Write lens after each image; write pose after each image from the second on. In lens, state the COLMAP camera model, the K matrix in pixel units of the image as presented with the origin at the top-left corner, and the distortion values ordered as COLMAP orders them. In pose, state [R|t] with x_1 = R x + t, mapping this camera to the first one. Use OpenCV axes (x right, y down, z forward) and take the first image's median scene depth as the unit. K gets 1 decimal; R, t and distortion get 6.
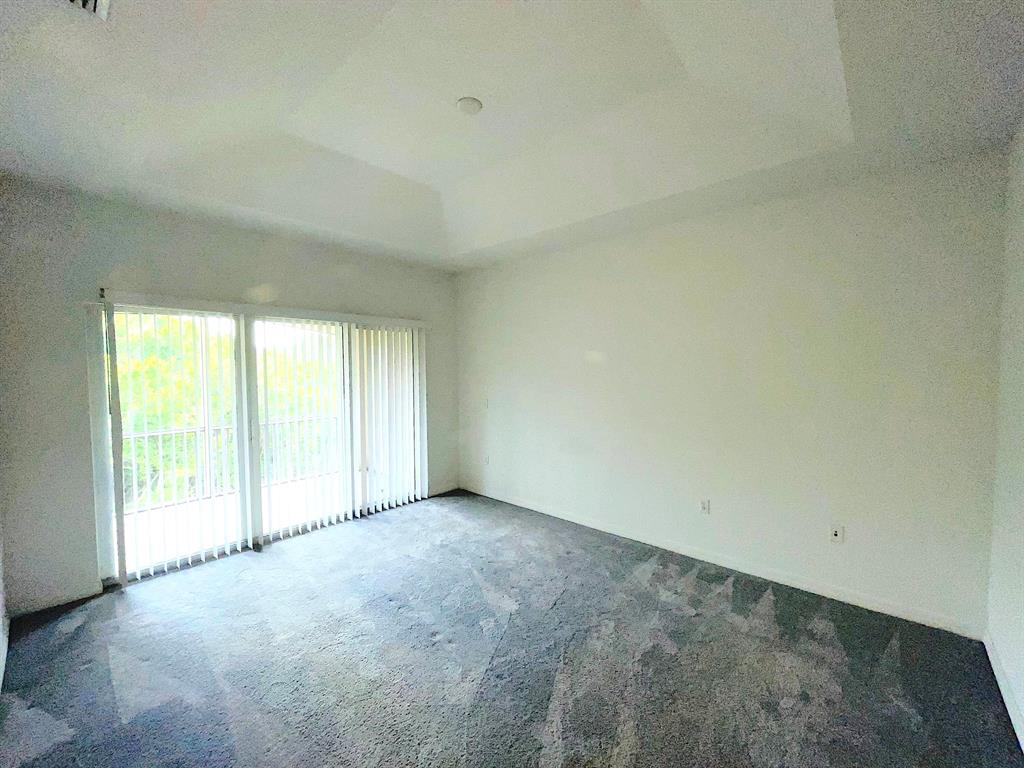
lens RADIAL K [[411.5, 0, 514.4], [0, 411.5, 384.0], [0, 0, 1]] dist [0.003575, 0.000755]
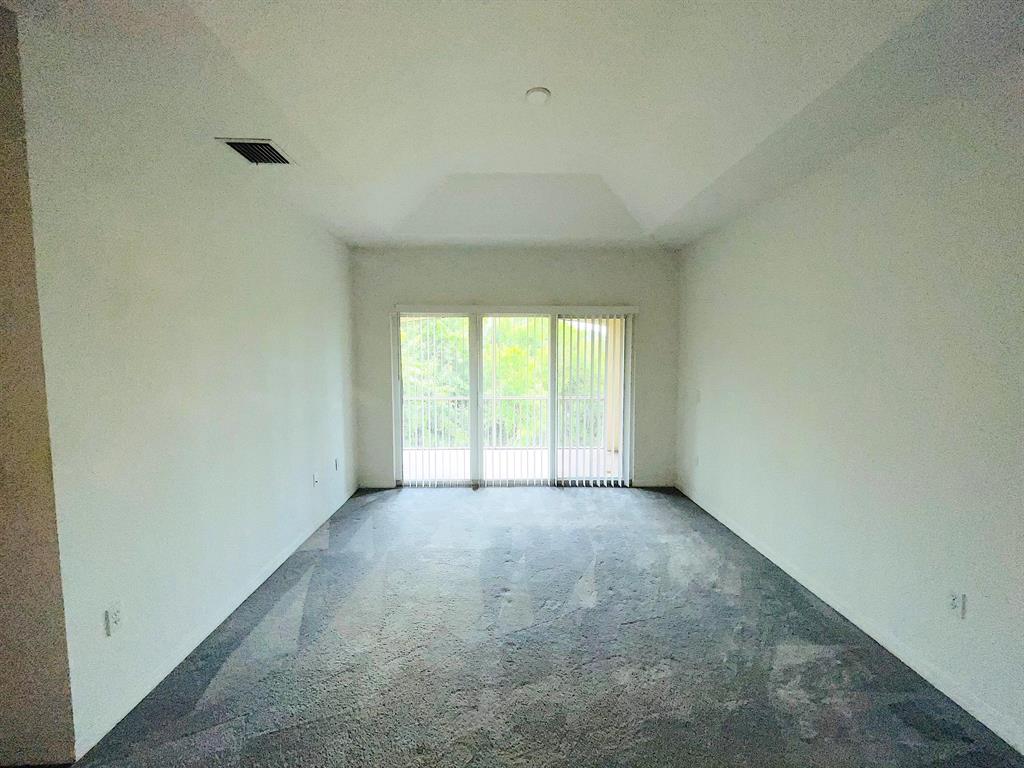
lens RADIAL K [[411.5, 0, 514.9], [0, 411.5, 382.0], [0, 0, 1]] dist [0.003575, 0.000755]
pose [[0.695860, 0.056849, -0.715924, 0.399400], [-0.040255, 0.998382, 0.040152, -0.003378], [0.717048, 0.000879, 0.697023, 0.158667]]
